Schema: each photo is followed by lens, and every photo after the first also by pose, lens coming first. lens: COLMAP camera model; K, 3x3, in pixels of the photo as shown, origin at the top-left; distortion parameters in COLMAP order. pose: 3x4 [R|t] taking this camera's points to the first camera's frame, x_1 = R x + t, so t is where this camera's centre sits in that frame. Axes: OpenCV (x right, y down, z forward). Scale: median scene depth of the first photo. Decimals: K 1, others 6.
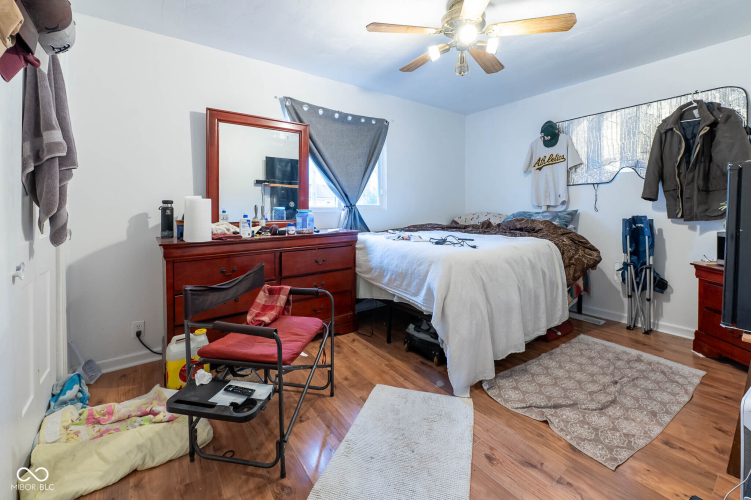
lens RADIAL K [[296.5, 0, 363.0], [0, 296.5, 211.1], [0, 0, 1]] dist [-0.007958, -0.000260]
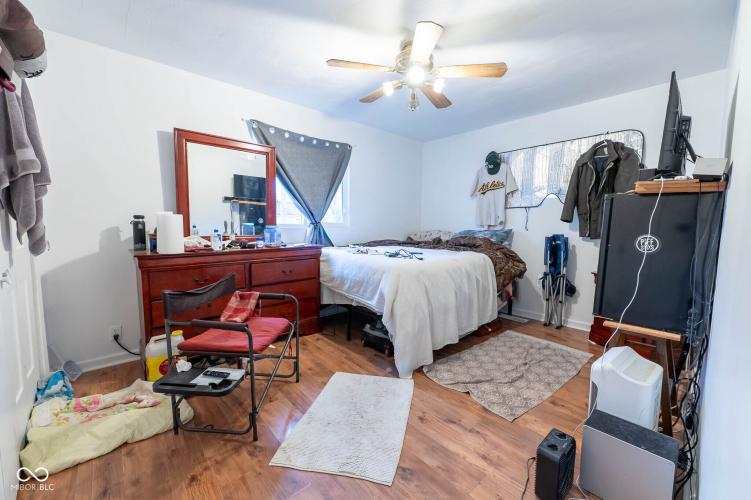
lens RADIAL K [[296.5, 0, 378.8], [0, 296.5, 251.3], [0, 0, 1]] dist [-0.007958, -0.000260]
pose [[0.990647, 0.001154, 0.136444, 0.051413], [-0.011356, 0.997192, 0.074017, 0.004406], [-0.135976, -0.074874, 0.987879, -0.169819]]
